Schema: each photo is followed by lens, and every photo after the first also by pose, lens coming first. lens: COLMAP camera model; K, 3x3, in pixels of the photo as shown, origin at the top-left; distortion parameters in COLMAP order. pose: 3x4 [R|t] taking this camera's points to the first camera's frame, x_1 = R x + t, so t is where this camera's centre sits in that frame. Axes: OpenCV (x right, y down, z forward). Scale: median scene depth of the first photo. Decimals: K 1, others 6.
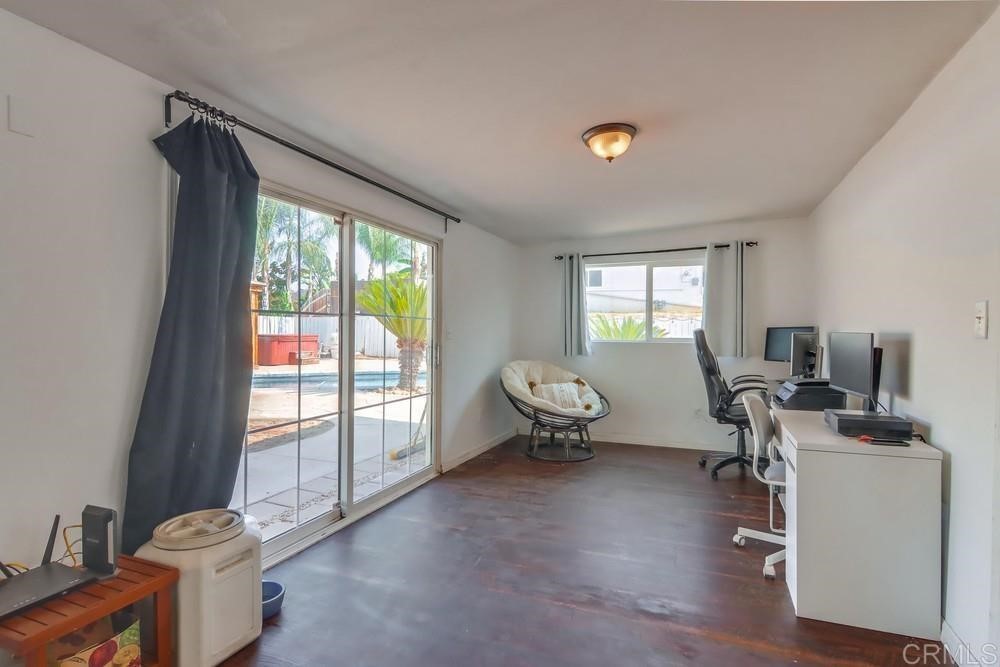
lens RADIAL K [[531.8, 0, 501.5], [0, 531.8, 330.8], [0, 0, 1]] dist [0.002059, -0.007779]
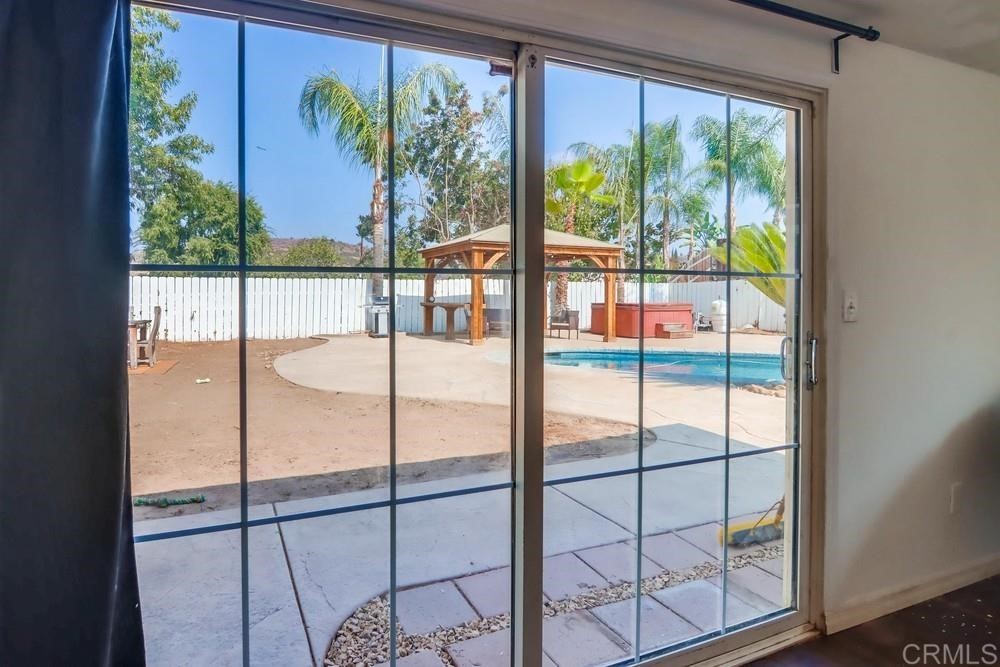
lens RADIAL K [[536.0, 0, 420.3], [0, 536.0, 300.0], [0, 0, 1]] dist [0.001758, -0.013538]
pose [[0.665616, -0.003668, -0.746286, -0.008368], [0.006803, 0.999976, 0.001153, -0.004762], [0.746264, -0.005844, 0.665625, 0.467217]]
